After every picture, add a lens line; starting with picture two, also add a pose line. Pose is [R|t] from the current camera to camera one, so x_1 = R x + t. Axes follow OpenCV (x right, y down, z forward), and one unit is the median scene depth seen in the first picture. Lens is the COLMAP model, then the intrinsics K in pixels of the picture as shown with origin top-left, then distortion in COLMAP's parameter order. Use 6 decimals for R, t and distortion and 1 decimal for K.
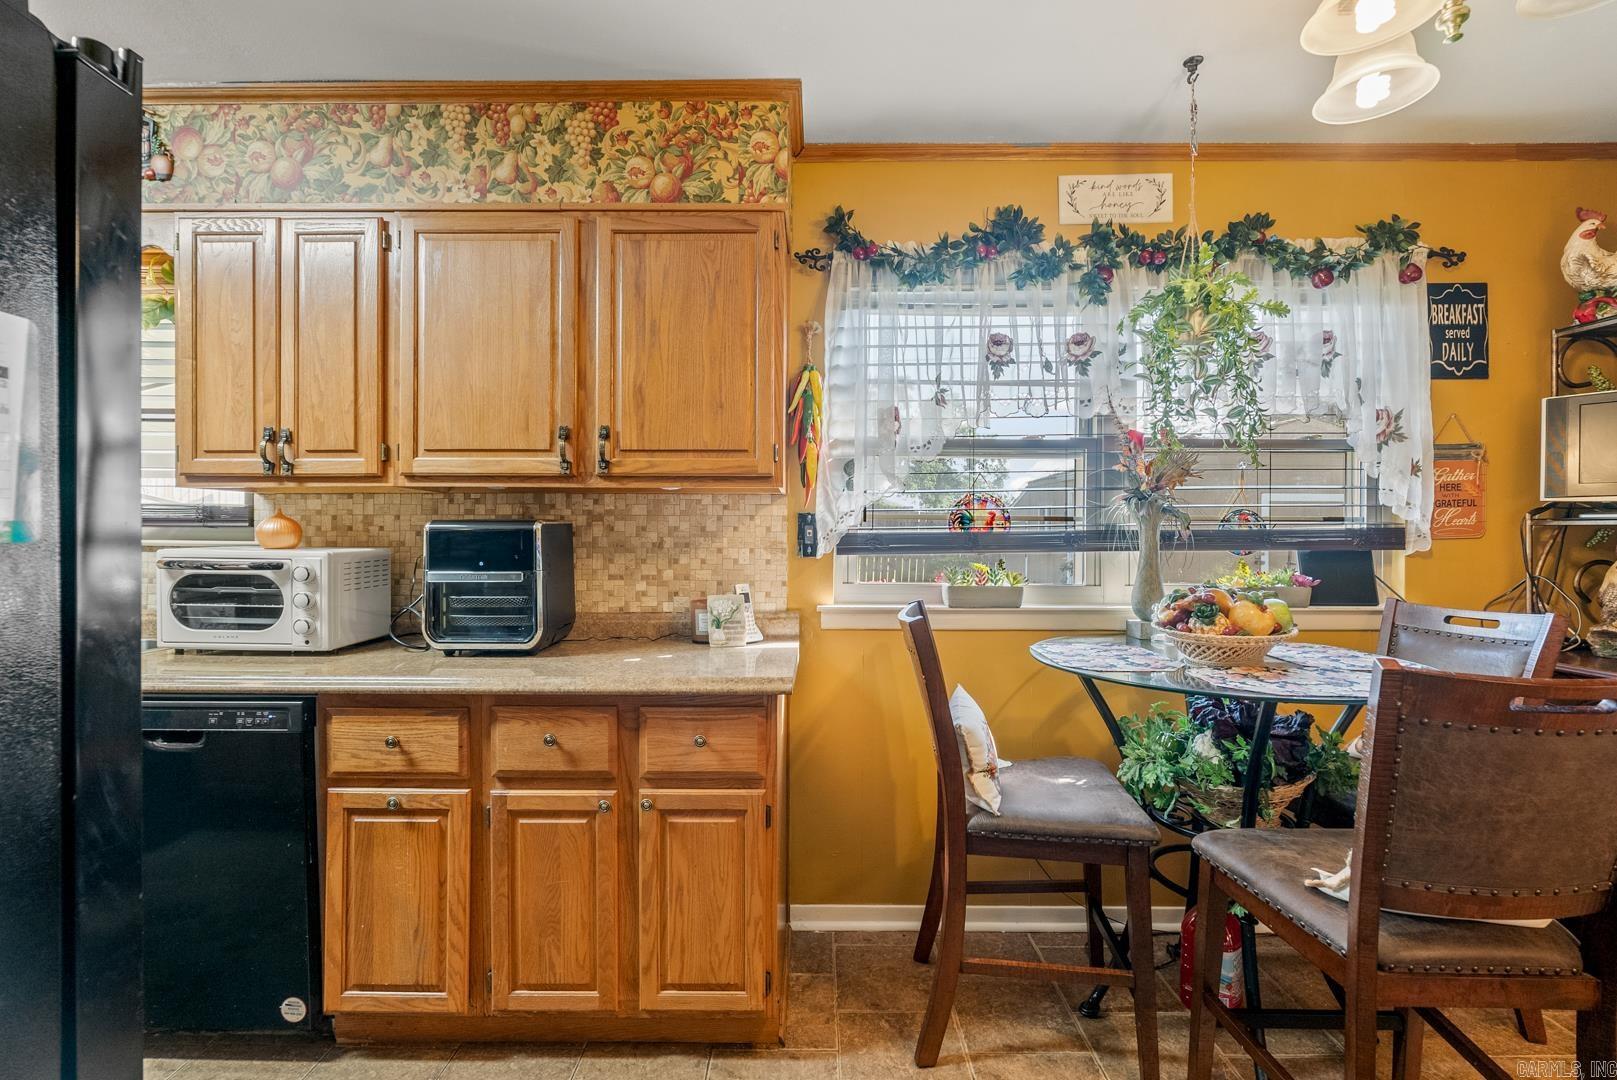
lens RADIAL K [[729.3, 0, 803.2], [0, 729.3, 527.0], [0, 0, 1]] dist [-0.010153, 0.002017]
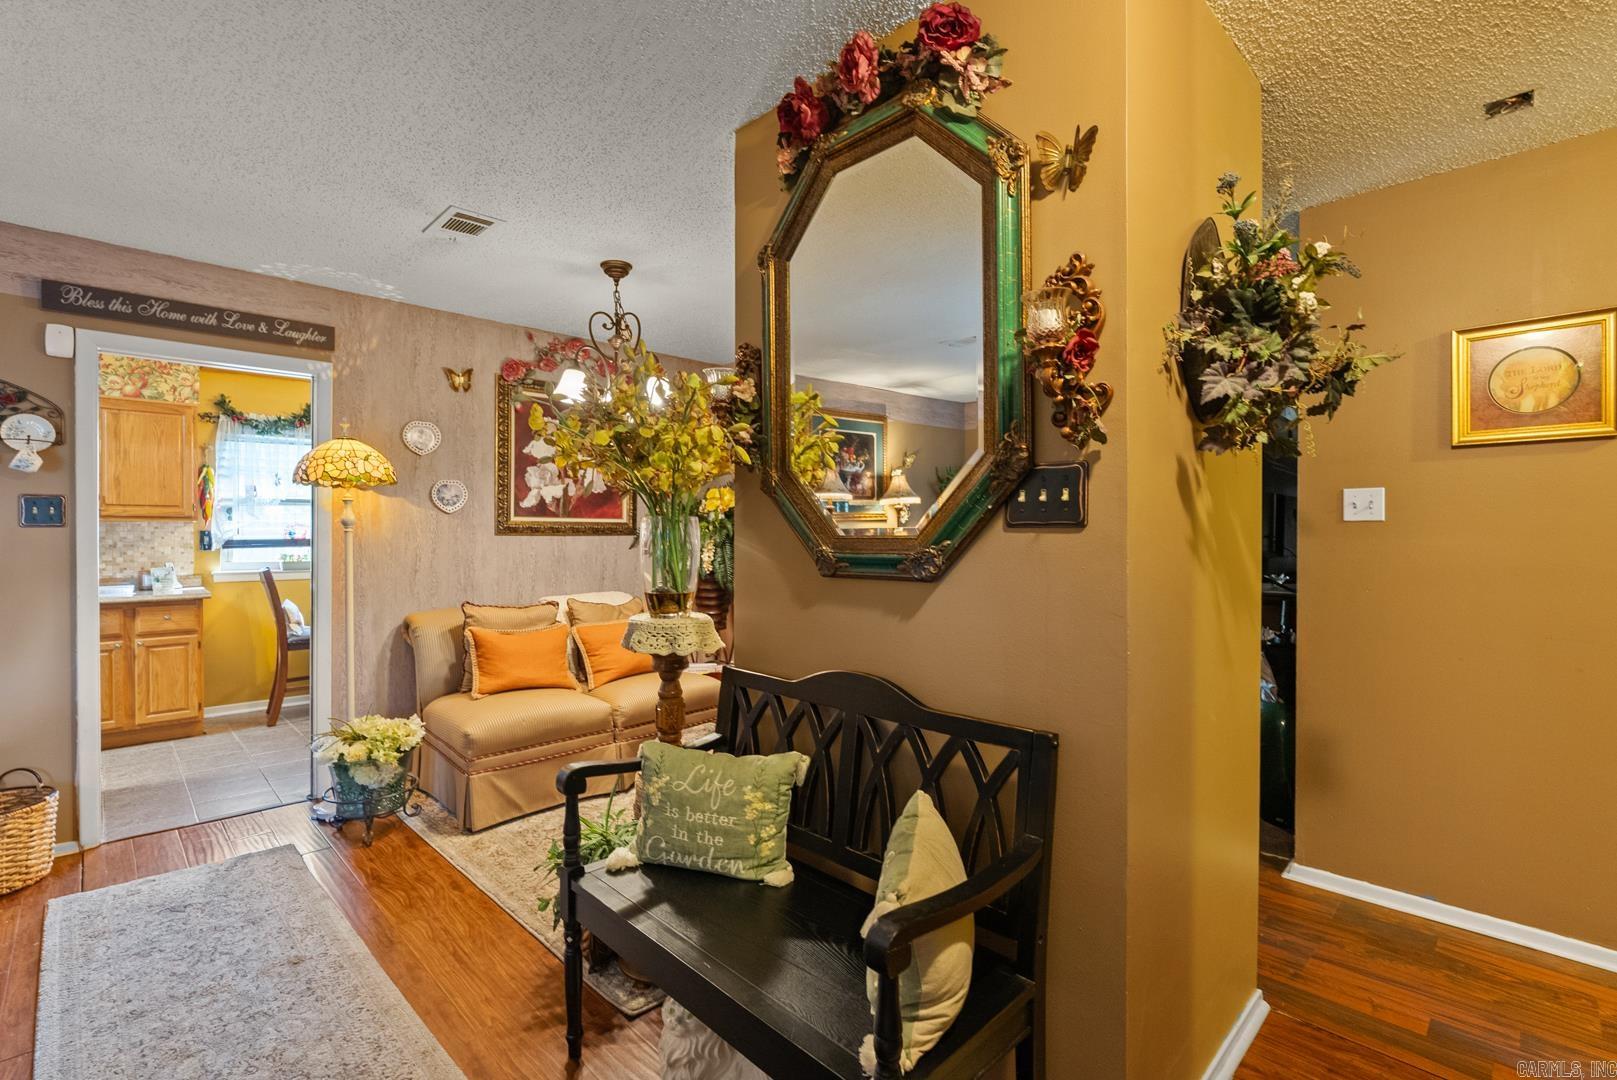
lens RADIAL K [[729.3, 0, 810.5], [0, 729.3, 537.9], [0, 0, 1]] dist [-0.010153, 0.002017]
pose [[0.703182, -0.008870, 0.710955, -0.275114], [-0.004716, 0.999842, 0.017139, -0.044168], [-0.710995, -0.015405, 0.703029, -1.909010]]
